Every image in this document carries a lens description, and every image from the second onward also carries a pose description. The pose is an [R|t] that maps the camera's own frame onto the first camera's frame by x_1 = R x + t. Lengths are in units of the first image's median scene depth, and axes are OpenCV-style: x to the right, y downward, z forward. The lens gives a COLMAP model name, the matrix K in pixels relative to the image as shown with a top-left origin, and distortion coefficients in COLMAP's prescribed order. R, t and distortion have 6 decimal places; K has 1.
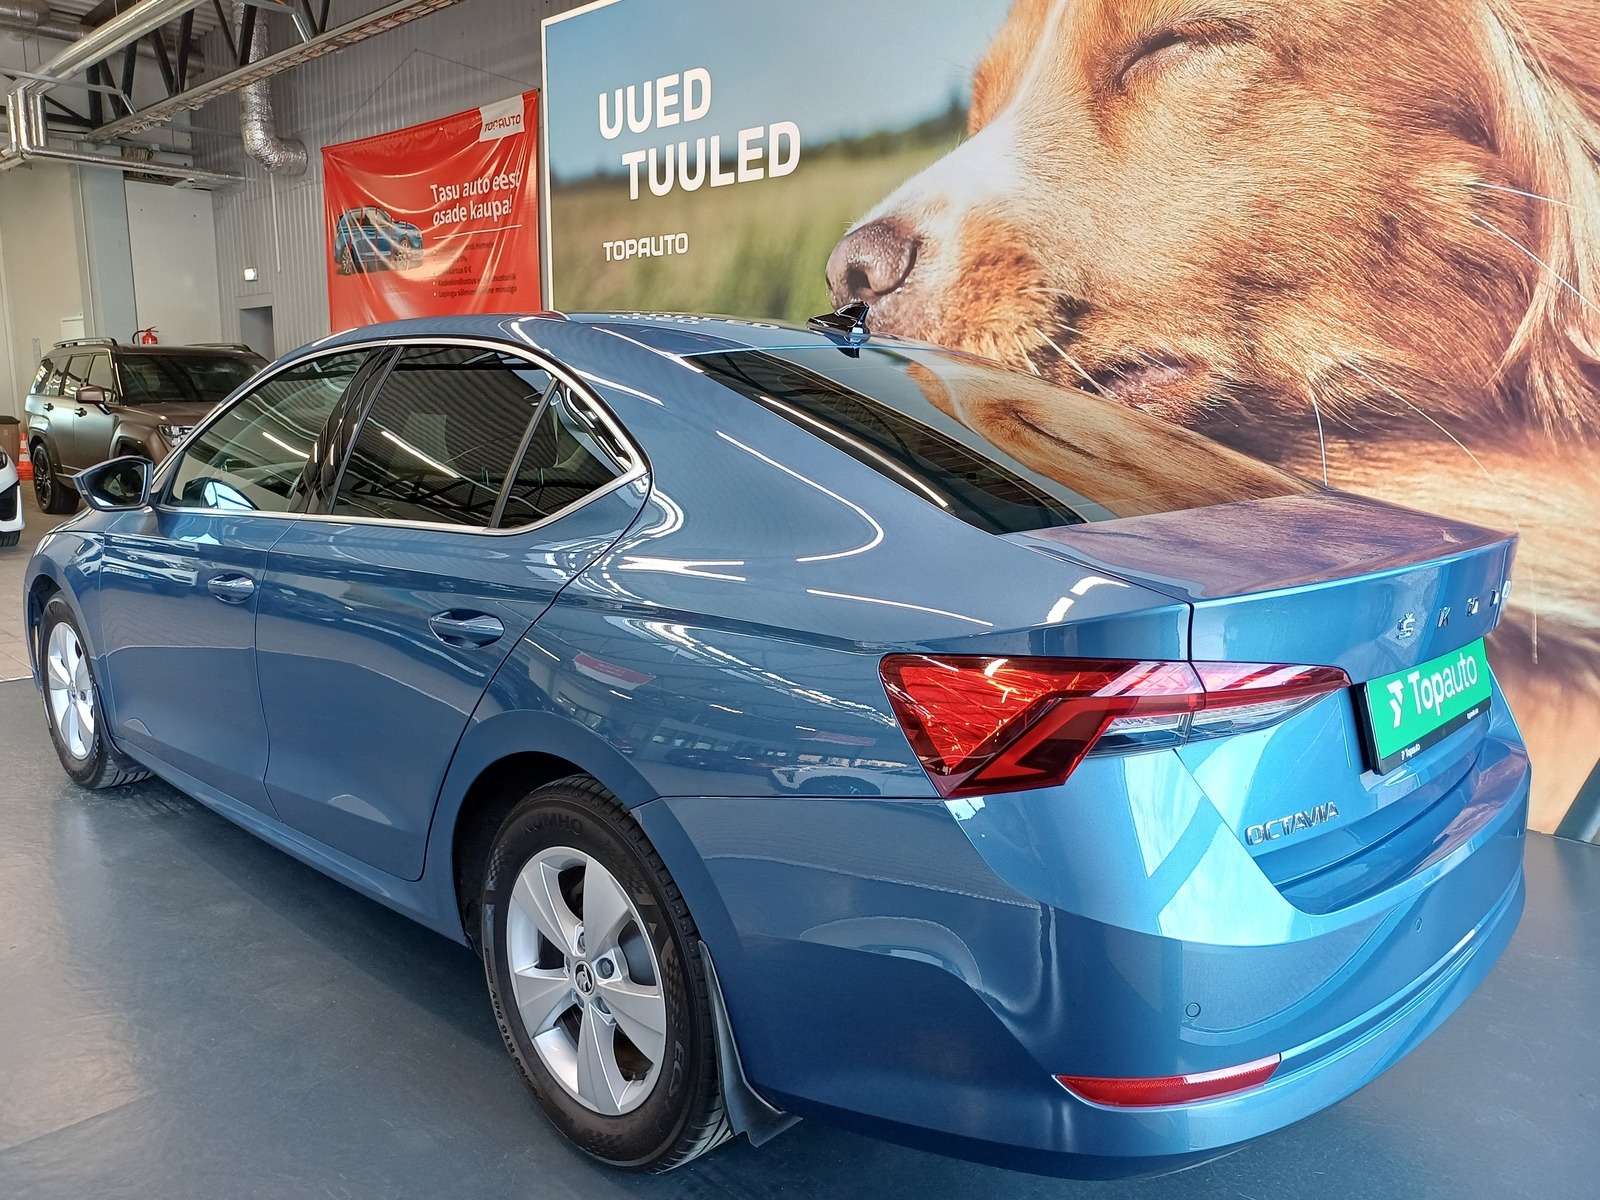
lens RADIAL K [[1162.1, 0, 800.0], [0, 1162.1, 600.0], [0, 0, 1]] dist [0.032465, -0.001557]
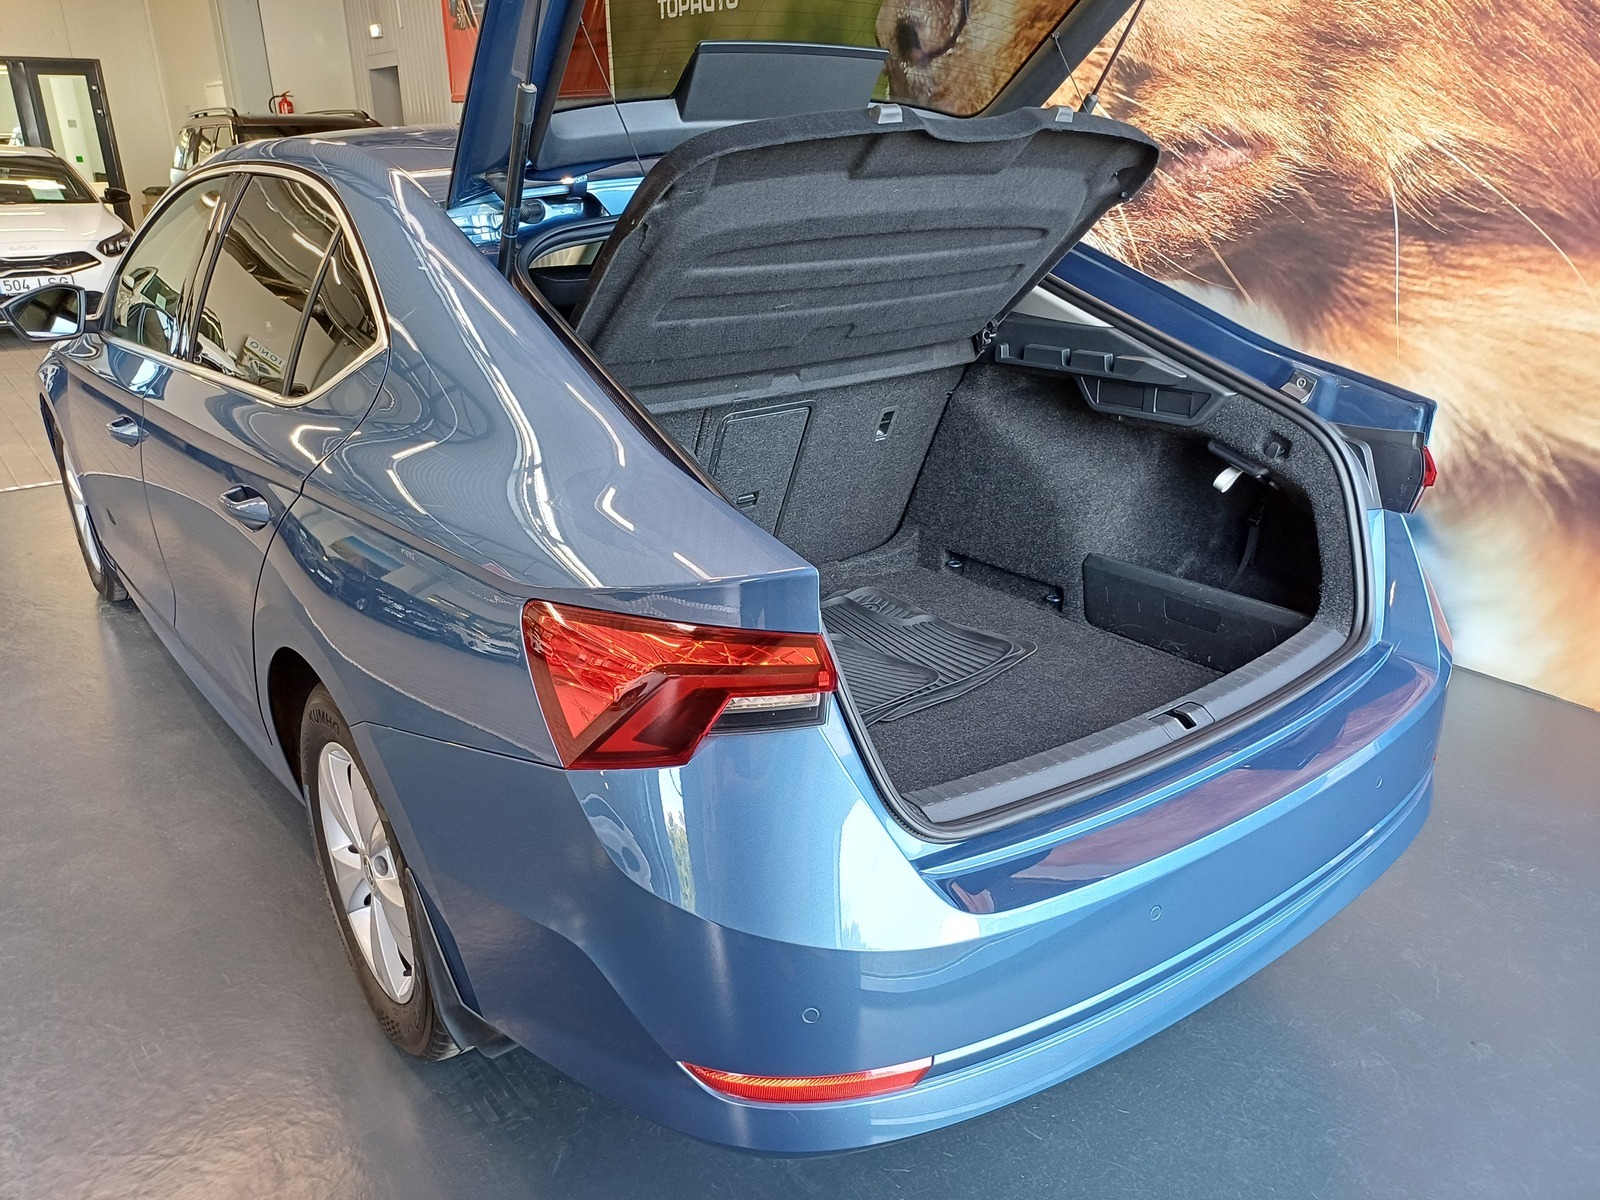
lens RADIAL K [[1179.6, 0, 800.0], [0, 1179.6, 600.0], [0, 0, 1]] dist [0.026958, -0.004843]
pose [[0.989096, 0.033754, -0.143354, 0.155496], [-0.005344, 0.980965, 0.194110, -0.048349], [0.147177, -0.191227, 0.970449, 0.062476]]
